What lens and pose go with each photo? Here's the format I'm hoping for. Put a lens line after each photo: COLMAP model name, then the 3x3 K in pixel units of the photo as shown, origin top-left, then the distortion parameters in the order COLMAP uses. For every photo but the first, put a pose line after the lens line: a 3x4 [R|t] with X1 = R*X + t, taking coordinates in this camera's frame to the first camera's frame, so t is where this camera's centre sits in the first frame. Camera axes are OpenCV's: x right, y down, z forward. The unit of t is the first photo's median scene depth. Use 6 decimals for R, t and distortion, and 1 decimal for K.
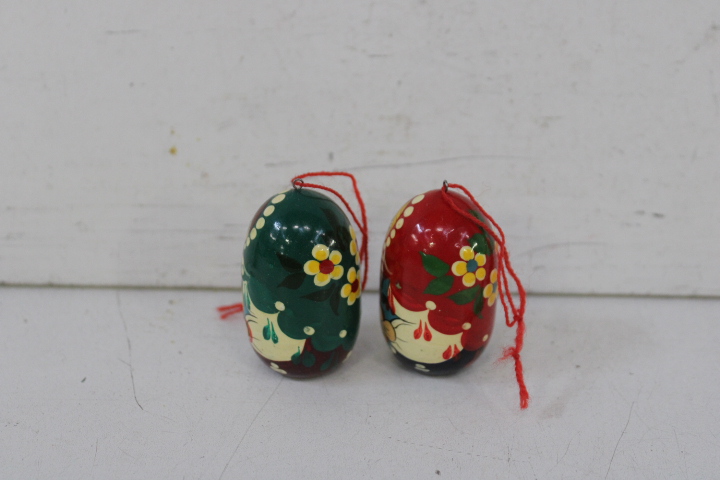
lens RADIAL K [[1093.3, 0, 360.5], [0, 1093.3, 244.3], [0, 0, 1]] dist [-0.020572, 0.000000]
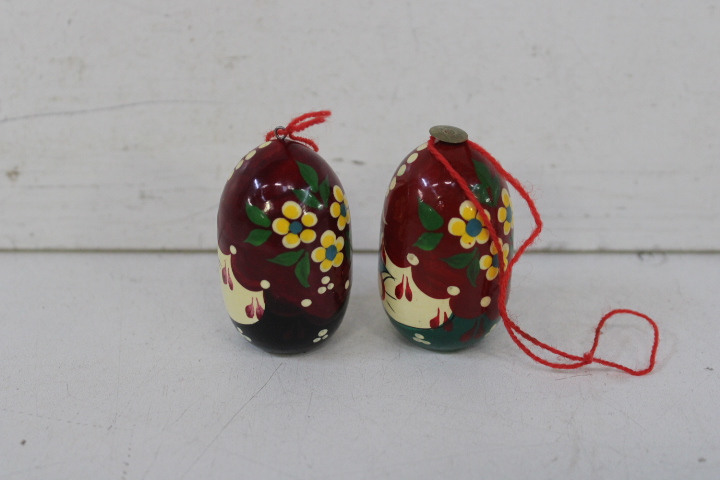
lens RADIAL K [[1093.3, 0, 358.2], [0, 1093.3, 233.4], [0, 0, 1]] dist [-0.020572, 0.000000]
pose [[0.999886, -0.015108, -0.000244, 0.273396], [0.015110, 0.999596, 0.024083, 0.010791], [-0.000120, -0.024084, 0.999710, 0.082237]]
